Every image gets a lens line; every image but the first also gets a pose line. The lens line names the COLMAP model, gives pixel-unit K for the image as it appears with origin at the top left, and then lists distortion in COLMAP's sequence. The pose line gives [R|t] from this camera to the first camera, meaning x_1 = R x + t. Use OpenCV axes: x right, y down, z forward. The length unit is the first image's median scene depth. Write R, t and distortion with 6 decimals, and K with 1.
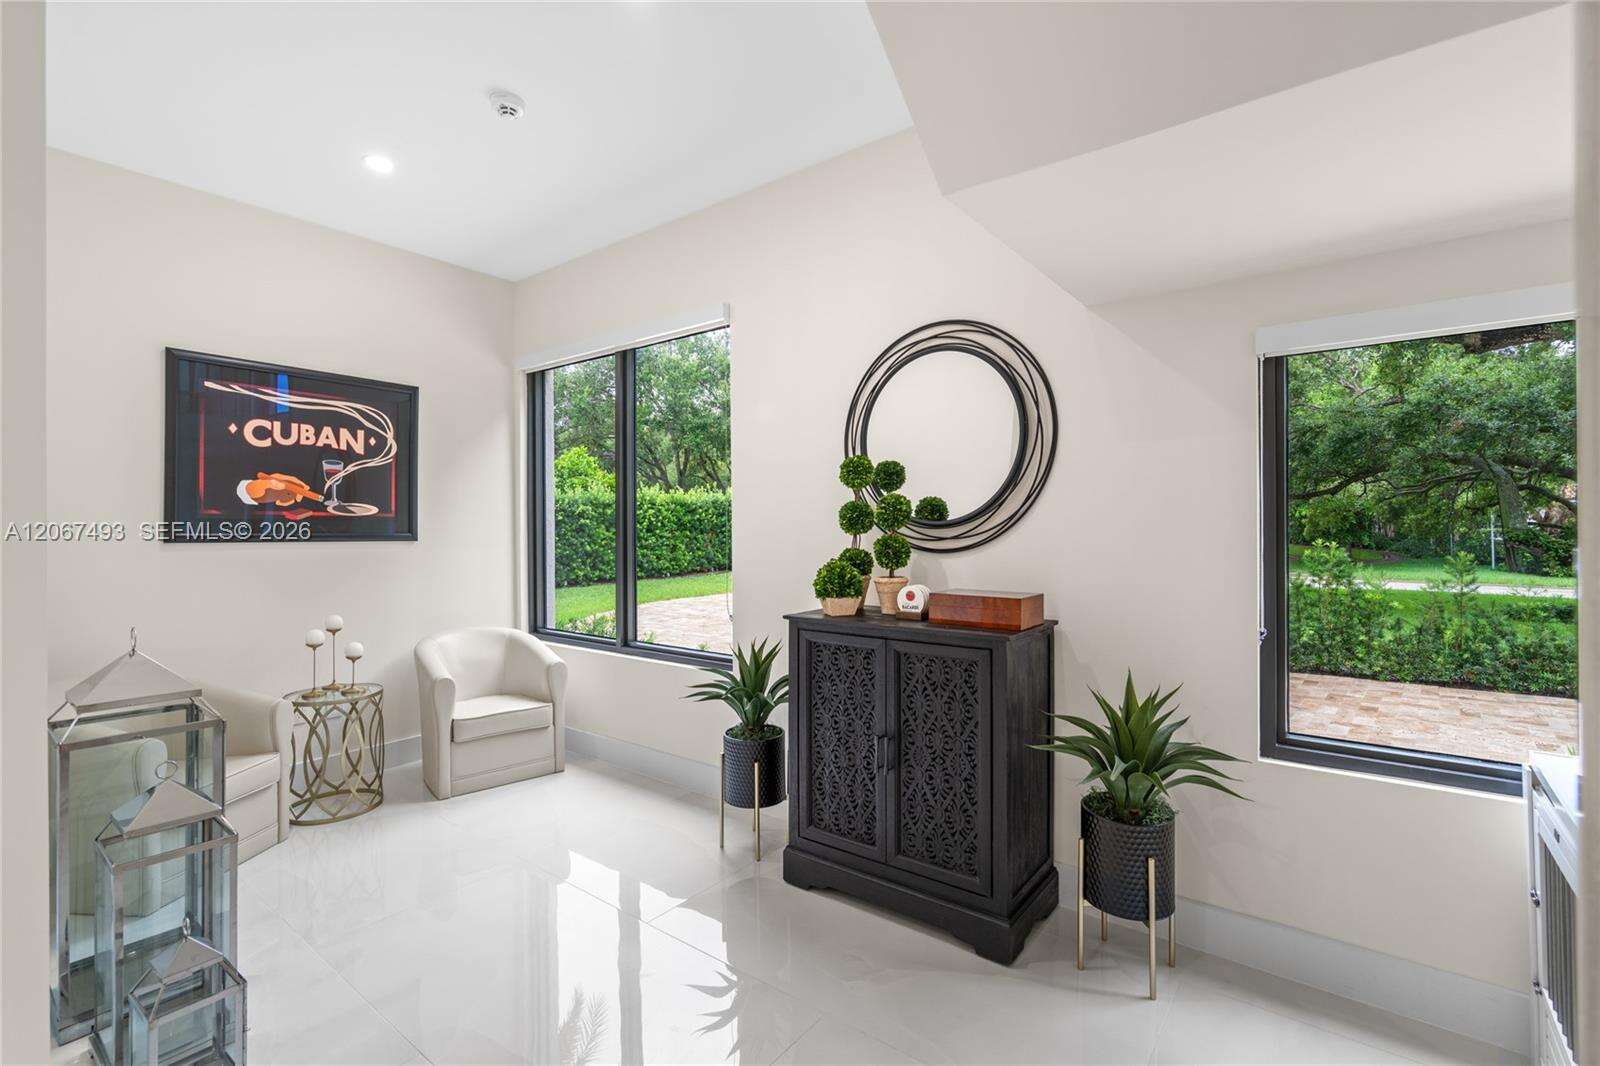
lens RADIAL K [[730.3, 0, 802.7], [0, 730.3, 539.5], [0, 0, 1]] dist [-0.015708, 0.009129]
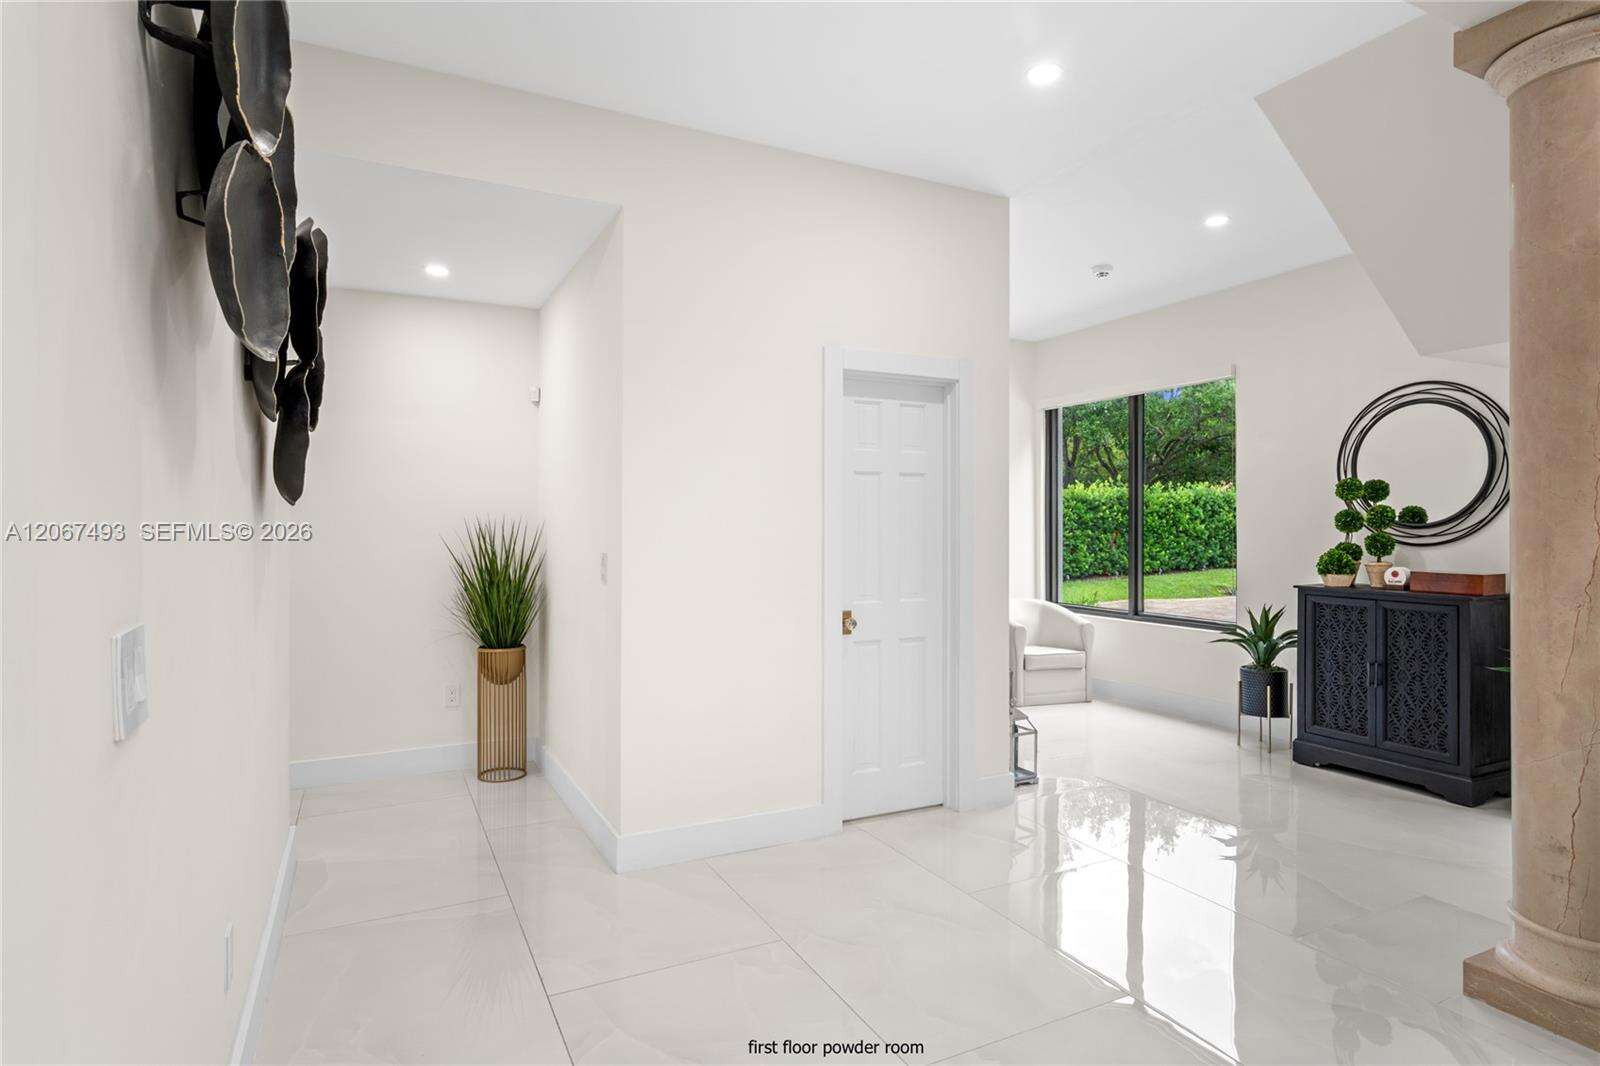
lens RADIAL K [[861.4, 0, 797.9], [0, 861.4, 526.1], [0, 0, 1]] dist [0.003171, 0.000732]
pose [[0.901409, 0.005392, -0.432935, -0.173756], [-0.012287, 0.999838, -0.013130, 0.016151], [0.432795, 0.017155, 0.901329, -1.026333]]
